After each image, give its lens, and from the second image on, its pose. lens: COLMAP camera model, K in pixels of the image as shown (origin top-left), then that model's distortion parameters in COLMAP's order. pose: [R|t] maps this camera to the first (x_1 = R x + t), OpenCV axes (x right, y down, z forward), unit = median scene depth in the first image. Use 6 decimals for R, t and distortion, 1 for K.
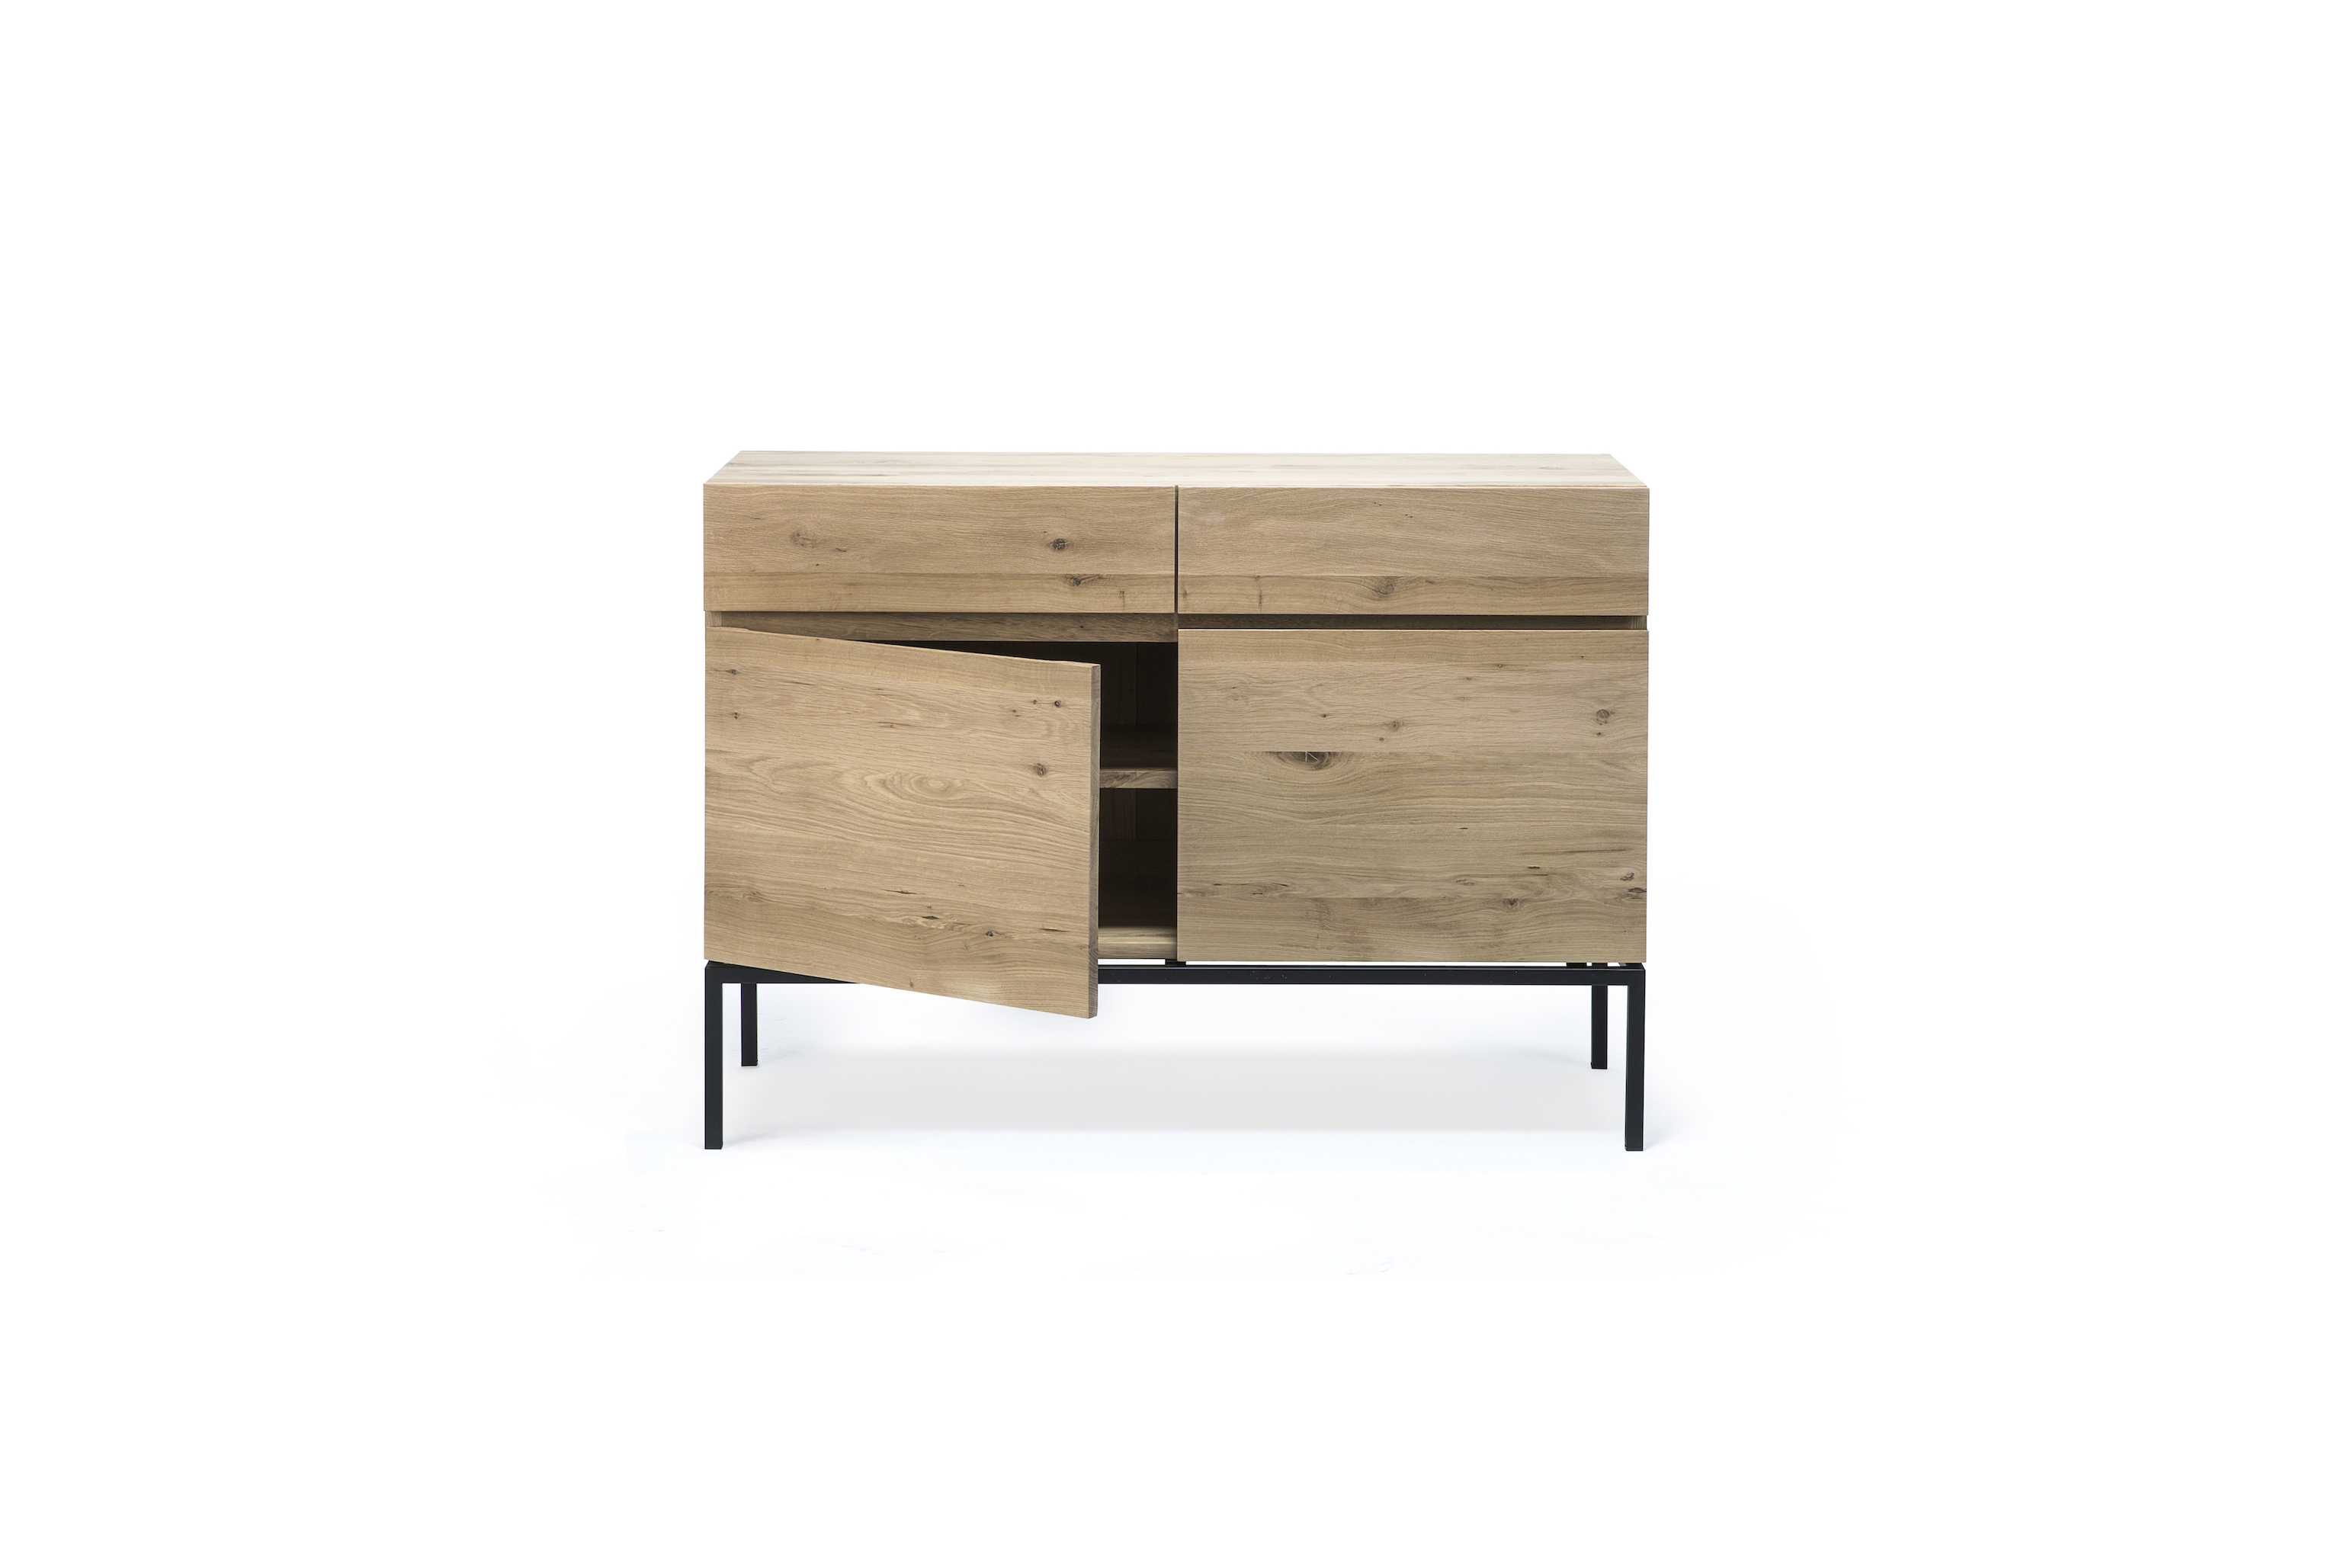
lens RADIAL K [[4676.8, 0, 1175.5], [0, 4676.8, 784.0], [0, 0, 1]] dist [0.004485, -0.021120]
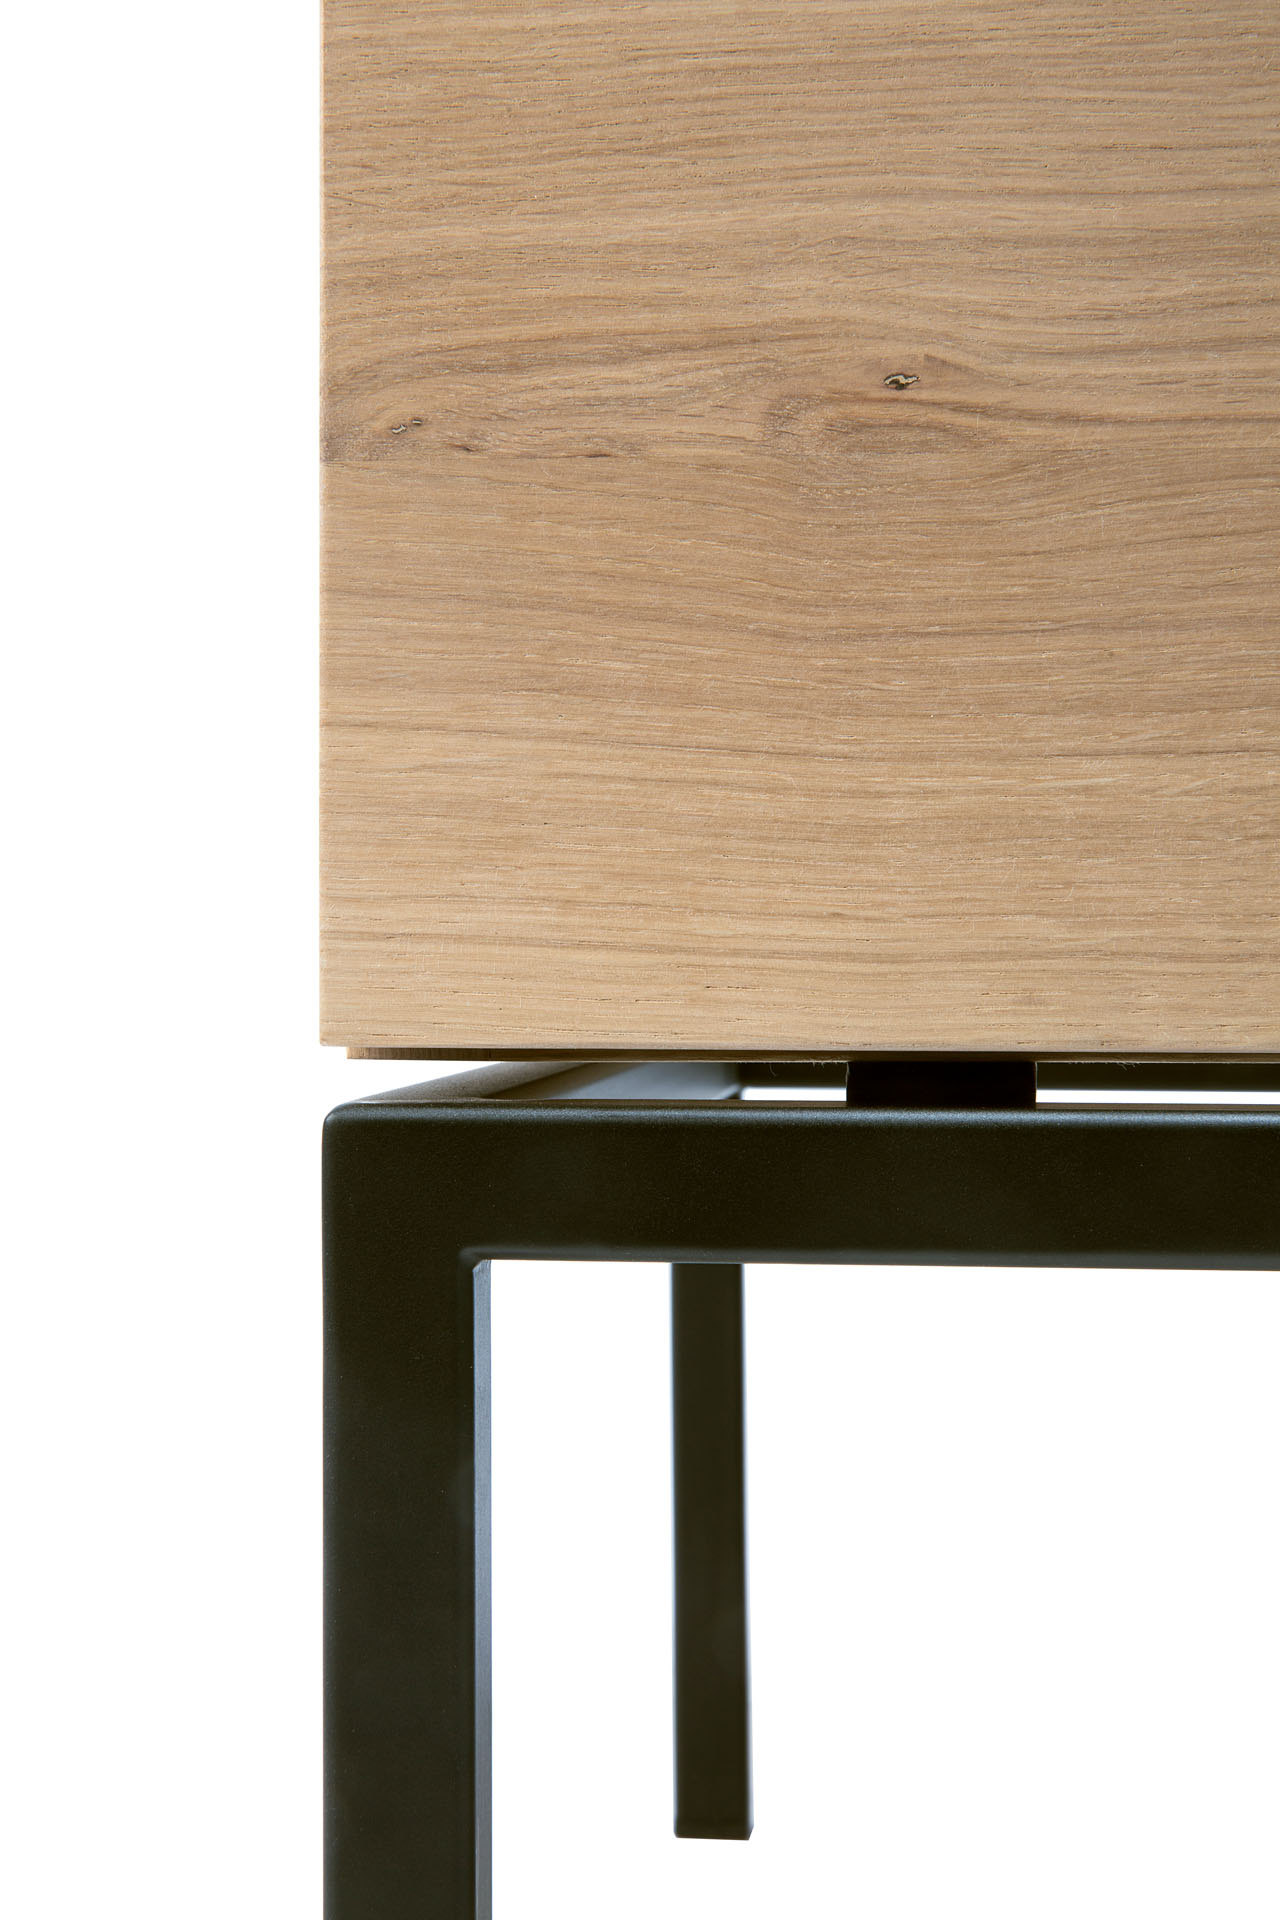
lens RADIAL K [[3819.5, 0, 640.0], [0, 3819.5, 960.0], [0, 0, 1]] dist [0.004485, -0.021120]
pose [[0.999945, -0.004898, -0.009327, -0.096821], [0.004723, 0.999814, -0.018708, 0.039040], [0.009417, 0.018663, 0.999781, 0.953312]]
